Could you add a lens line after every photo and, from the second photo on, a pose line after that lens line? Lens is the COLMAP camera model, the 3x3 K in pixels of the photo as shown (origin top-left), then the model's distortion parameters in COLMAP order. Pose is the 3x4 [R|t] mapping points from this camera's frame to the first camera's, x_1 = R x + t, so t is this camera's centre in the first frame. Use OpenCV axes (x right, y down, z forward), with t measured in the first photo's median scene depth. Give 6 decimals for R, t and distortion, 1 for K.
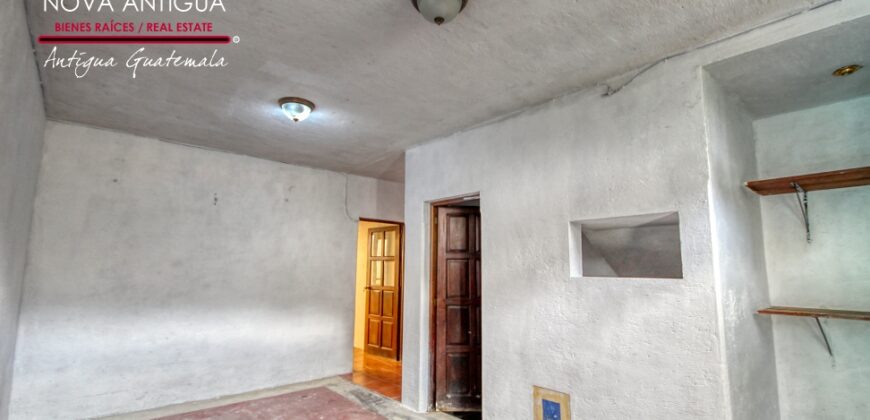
lens RADIAL K [[406.7, 0, 435.0], [0, 406.7, 210.0], [0, 0, 1]] dist [-0.000353, -0.000042]
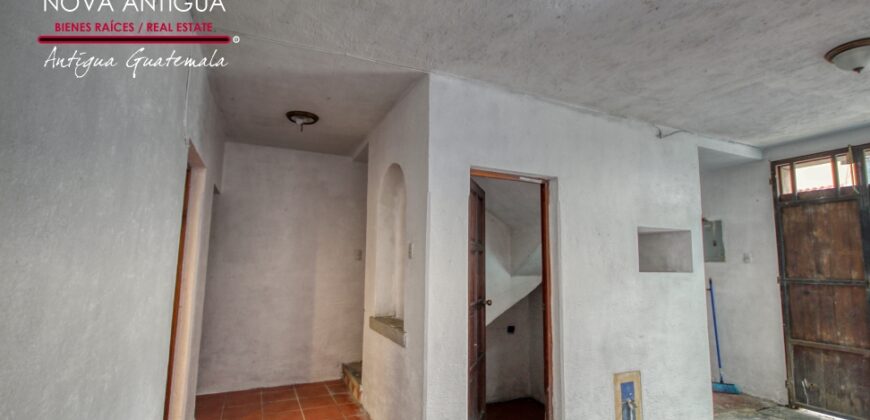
lens RADIAL K [[406.7, 0, 435.0], [0, 406.7, 210.0], [0, 0, 1]] dist [-0.000353, -0.000042]
pose [[0.279509, 0.111455, 0.953652, -1.005015], [-0.156659, 0.985223, -0.069229, 0.158952], [-0.947276, -0.130048, 0.292840, 1.241113]]
